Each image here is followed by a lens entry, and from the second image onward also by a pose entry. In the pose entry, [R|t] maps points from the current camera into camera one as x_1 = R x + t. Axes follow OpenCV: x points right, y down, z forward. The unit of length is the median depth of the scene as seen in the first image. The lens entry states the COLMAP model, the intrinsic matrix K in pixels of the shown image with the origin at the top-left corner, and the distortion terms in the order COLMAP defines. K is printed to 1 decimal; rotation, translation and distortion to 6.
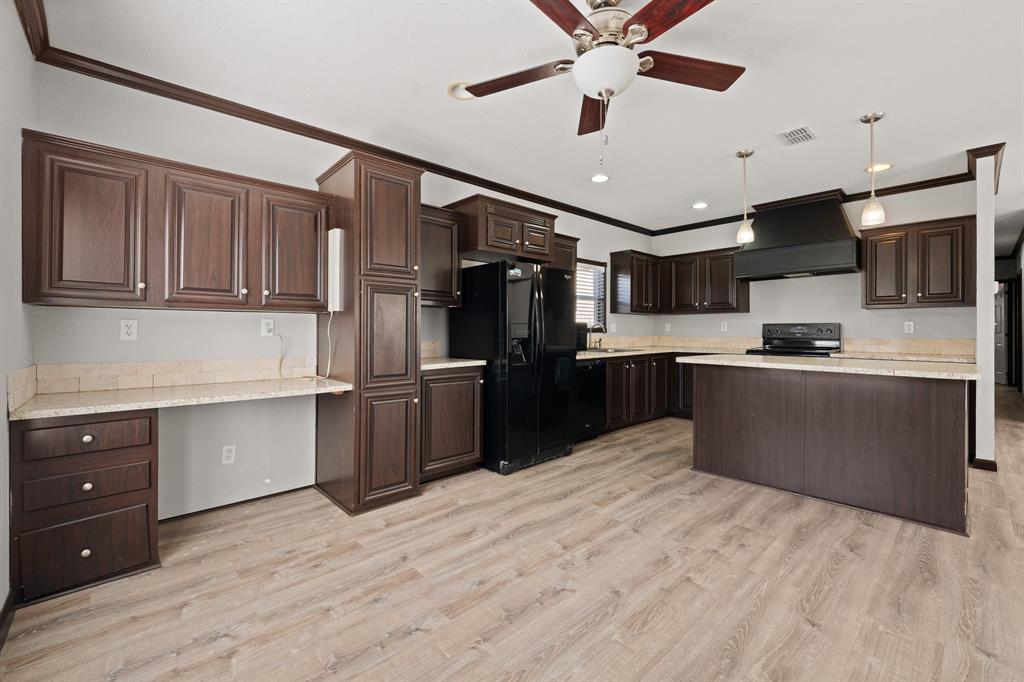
lens RADIAL K [[423.8, 0, 513.1], [0, 423.8, 331.4], [0, 0, 1]] dist [-0.000930, 0.000071]
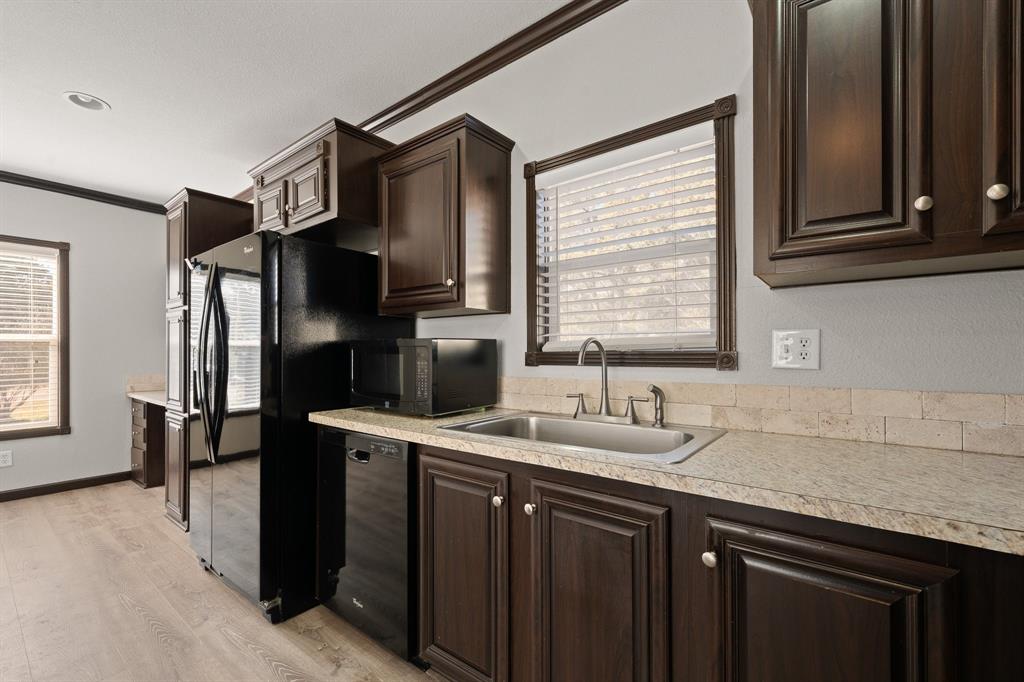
lens RADIAL K [[436.1, 0, 512.0], [0, 436.1, 341.0], [0, 0, 1]] dist [-0.000159, -0.000023]
pose [[0.158324, -0.020062, -0.987183, 0.915966], [0.007193, 0.999790, -0.019165, -0.017775], [0.987361, -0.004067, 0.158435, 1.640781]]
